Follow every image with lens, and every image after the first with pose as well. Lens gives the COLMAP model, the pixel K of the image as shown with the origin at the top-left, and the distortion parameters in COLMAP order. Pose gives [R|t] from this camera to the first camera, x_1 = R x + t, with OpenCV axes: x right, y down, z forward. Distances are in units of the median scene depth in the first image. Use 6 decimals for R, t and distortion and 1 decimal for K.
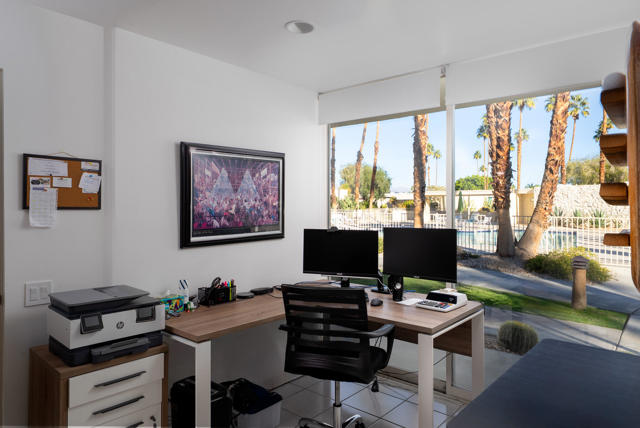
lens RADIAL K [[406.9, 0, 315.3], [0, 406.9, 207.5], [0, 0, 1]] dist [0.008888, 0.000726]
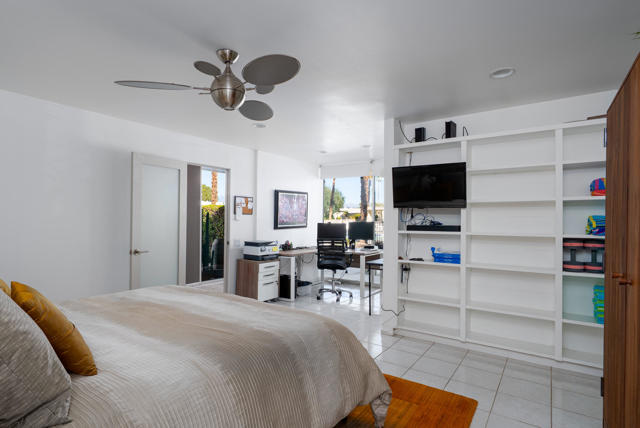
lens RADIAL K [[337.5, 0, 322.5], [0, 337.5, 218.4], [0, 0, 1]] dist [-0.006221, 0.000327]
pose [[0.992470, 0.004979, 0.122388, -0.281836], [-0.004616, 0.999984, -0.003245, 0.032593], [-0.122402, 0.002655, 0.992477, -1.219118]]
